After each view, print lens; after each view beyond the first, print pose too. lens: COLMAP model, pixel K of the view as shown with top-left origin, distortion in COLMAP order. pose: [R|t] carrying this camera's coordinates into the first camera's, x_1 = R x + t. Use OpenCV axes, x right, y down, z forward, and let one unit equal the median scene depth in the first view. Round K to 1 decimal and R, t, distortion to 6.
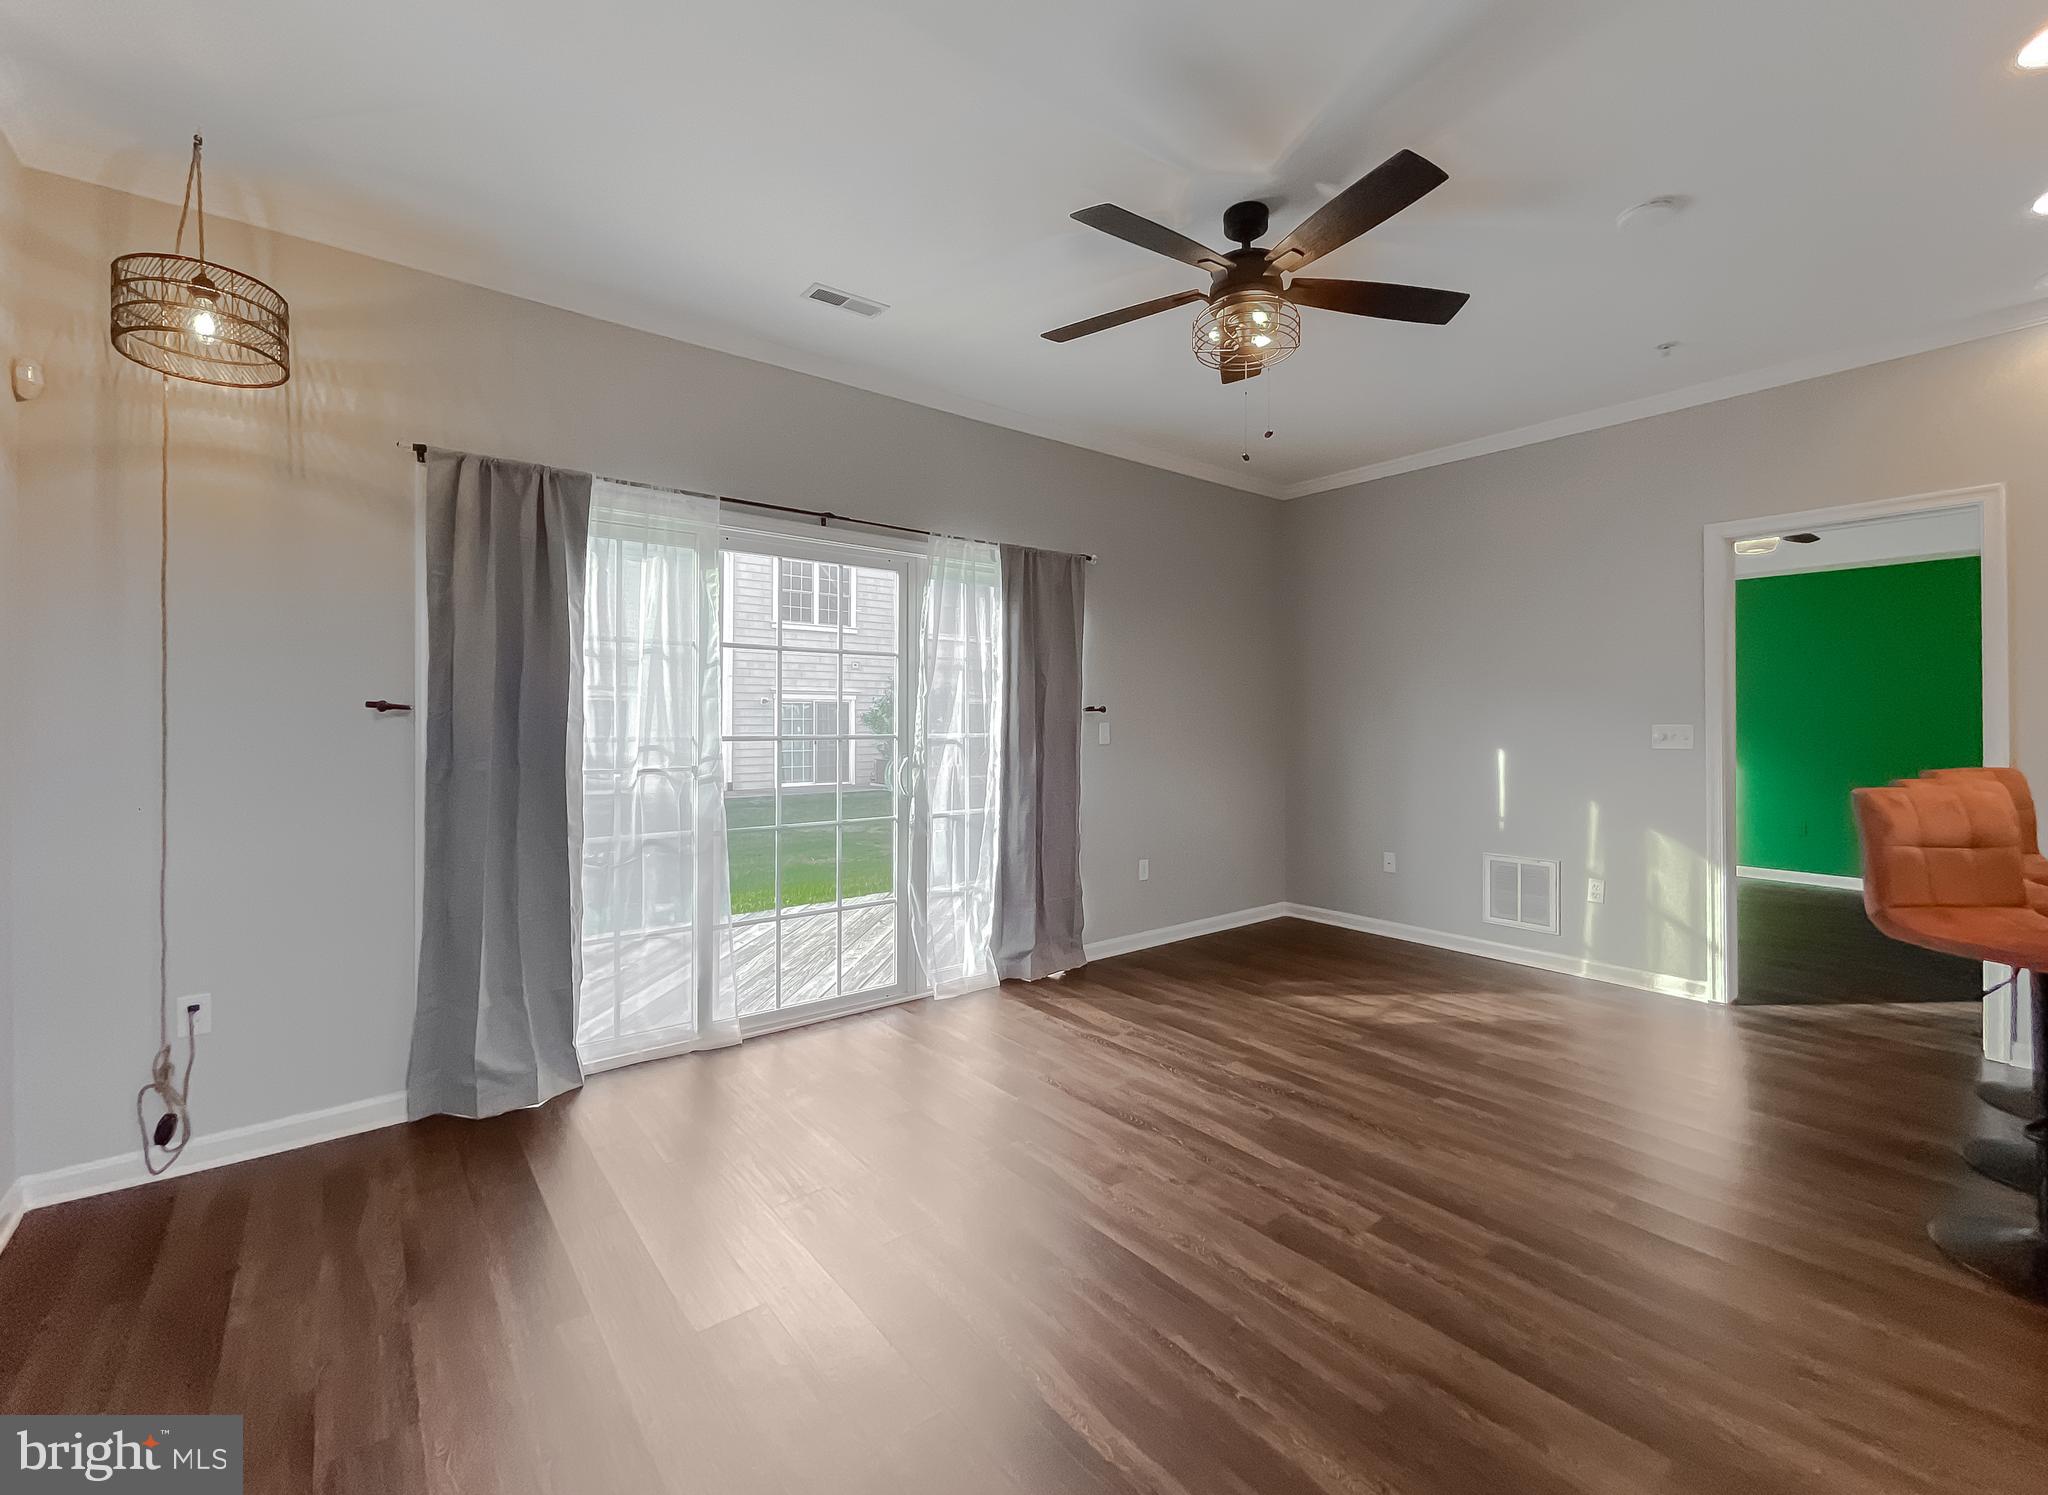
lens RADIAL K [[860.4, 0, 1026.3], [0, 860.4, 714.1], [0, 0, 1]] dist [-0.000486, -0.000143]
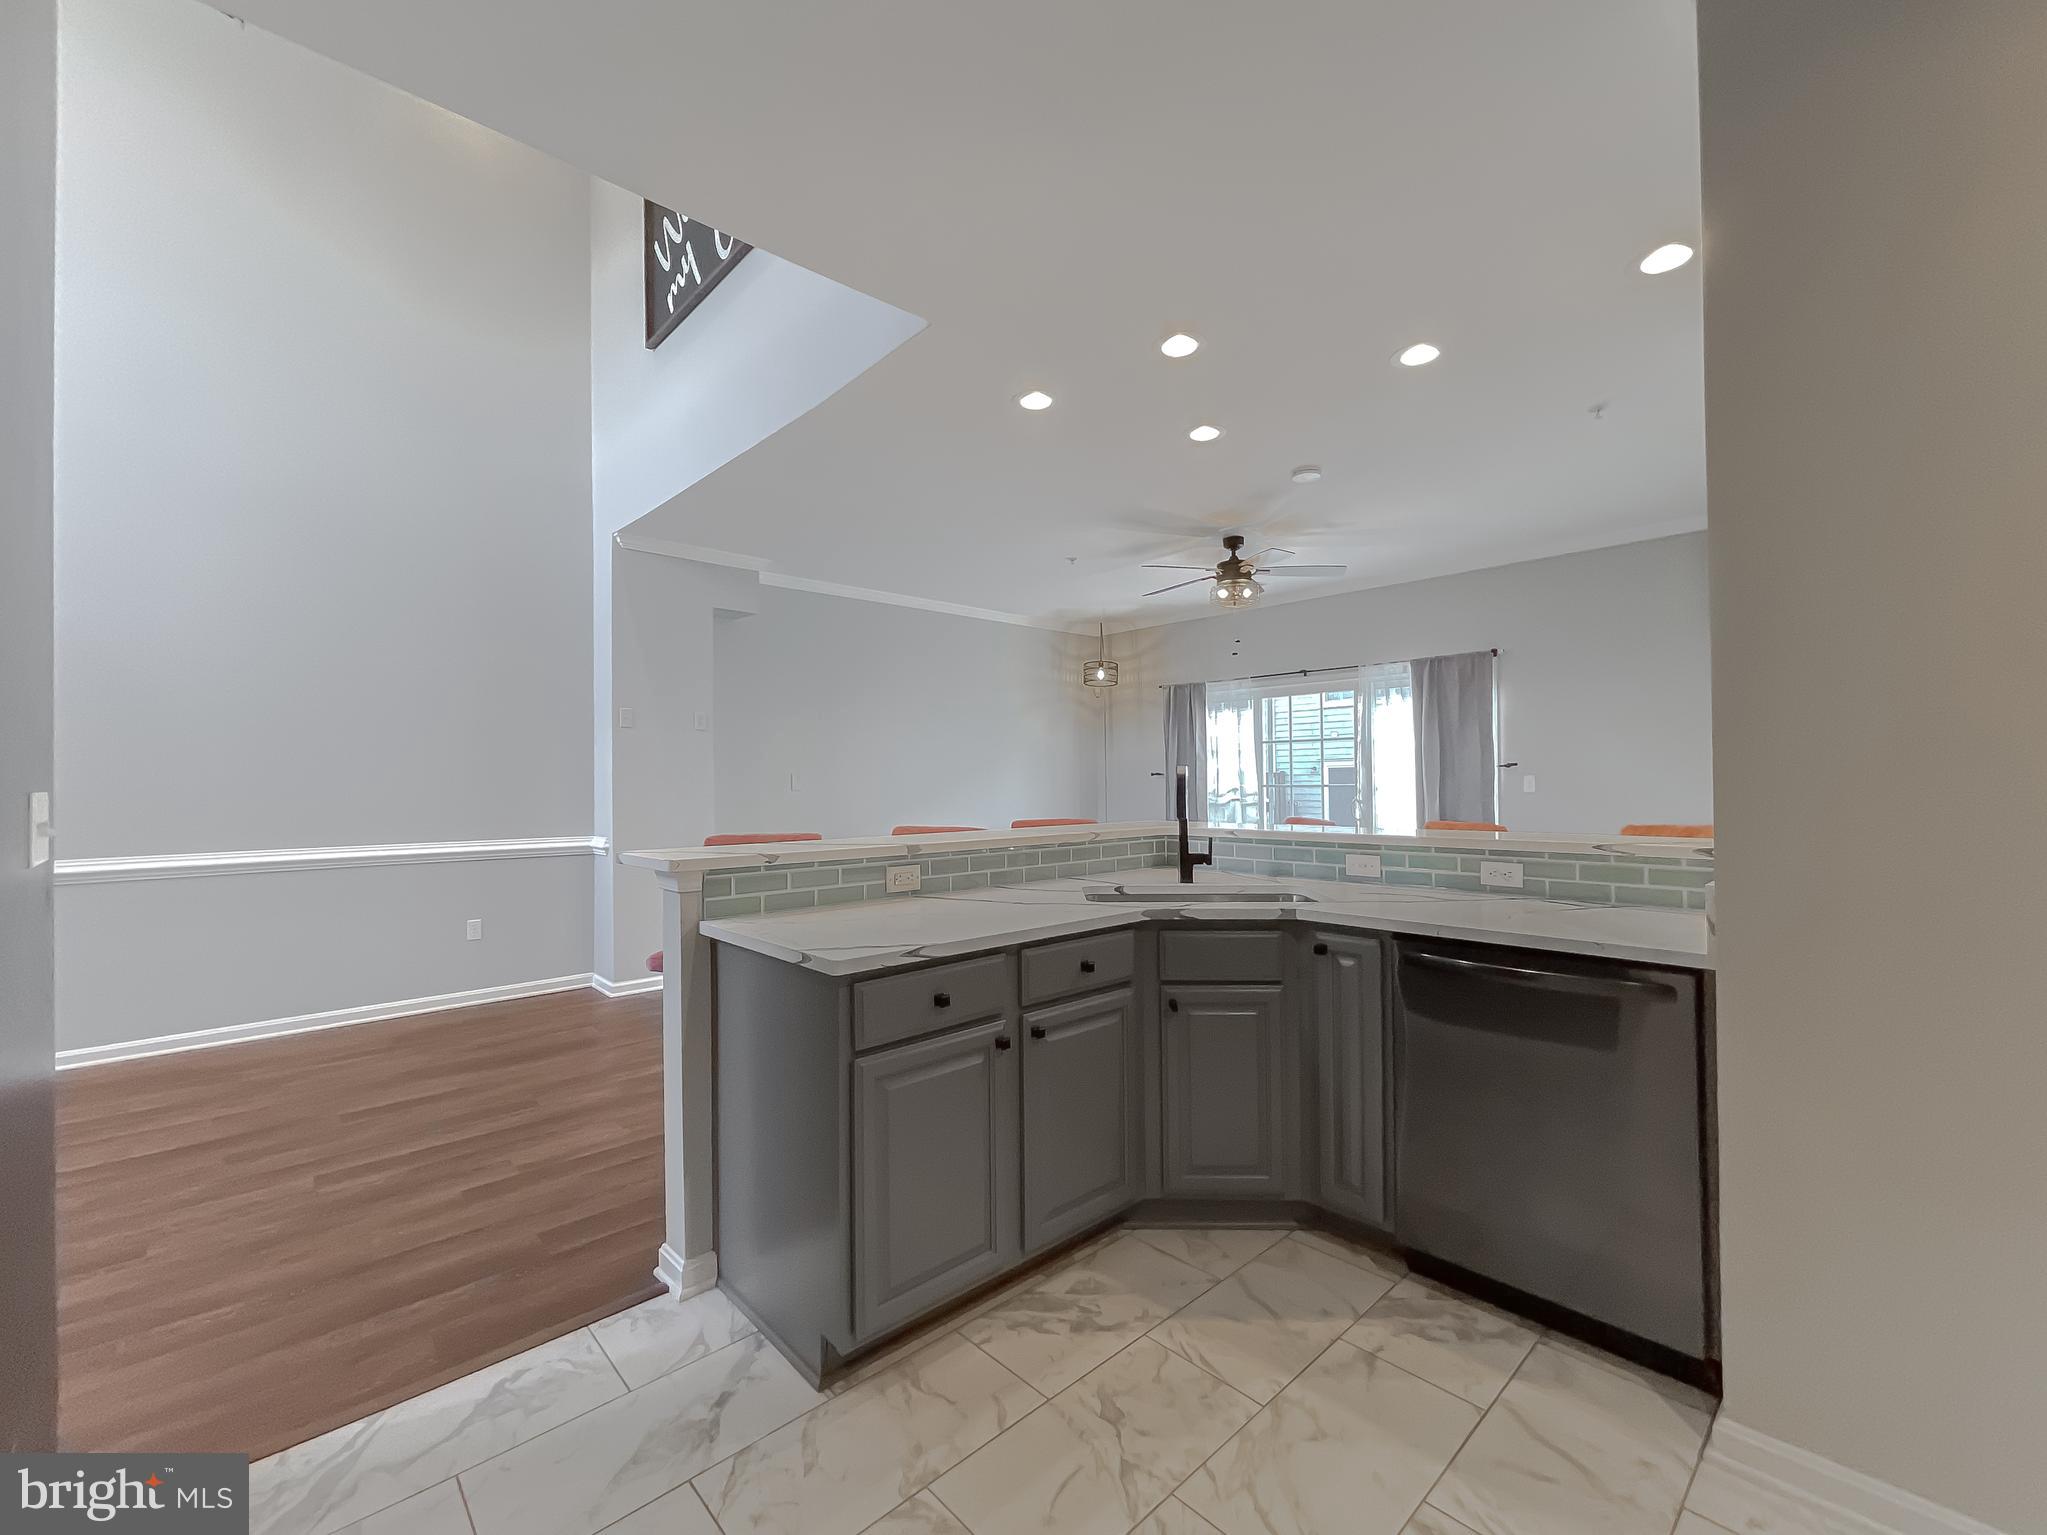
lens RADIAL K [[851.9, 0, 1014.7], [0, 851.9, 773.9], [0, 0, 1]] dist [-0.002361, 0.000353]
pose [[0.075002, -0.010522, -0.997128, 1.992380], [0.018120, 0.999794, -0.009187, 0.008652], [0.997019, -0.017379, 0.075177, 0.248910]]
